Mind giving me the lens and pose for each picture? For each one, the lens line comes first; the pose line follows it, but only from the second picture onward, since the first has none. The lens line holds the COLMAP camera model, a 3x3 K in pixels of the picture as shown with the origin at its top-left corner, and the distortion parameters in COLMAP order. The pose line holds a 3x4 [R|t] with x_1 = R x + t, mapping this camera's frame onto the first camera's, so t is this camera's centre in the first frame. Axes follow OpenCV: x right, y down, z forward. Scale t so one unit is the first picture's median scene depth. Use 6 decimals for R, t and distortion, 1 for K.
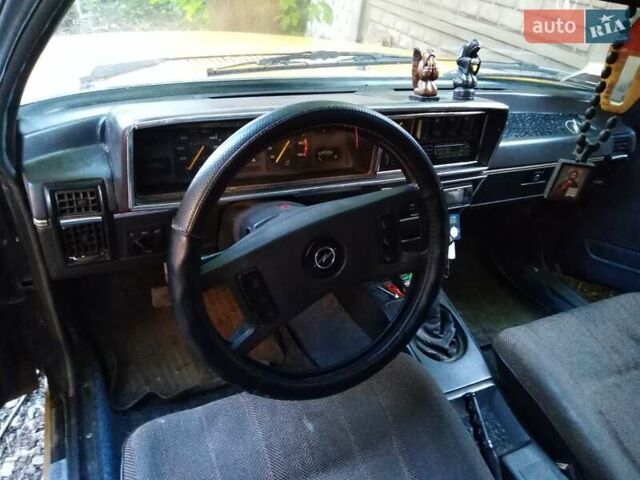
lens RADIAL K [[478.4, 0, 319.9], [0, 478.4, 232.7], [0, 0, 1]] dist [0.006147, -0.004817]
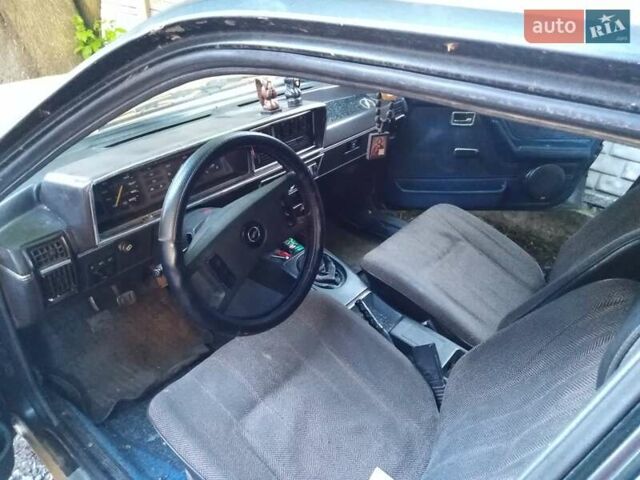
lens RADIAL K [[478.4, 0, 319.9], [0, 478.4, 232.7], [0, 0, 1]] dist [0.006147, -0.004817]
pose [[0.898645, -0.295480, 0.324237, -0.207441], [0.289340, 0.954795, 0.068187, 0.003669], [-0.329727, 0.032539, 0.943515, -0.348305]]
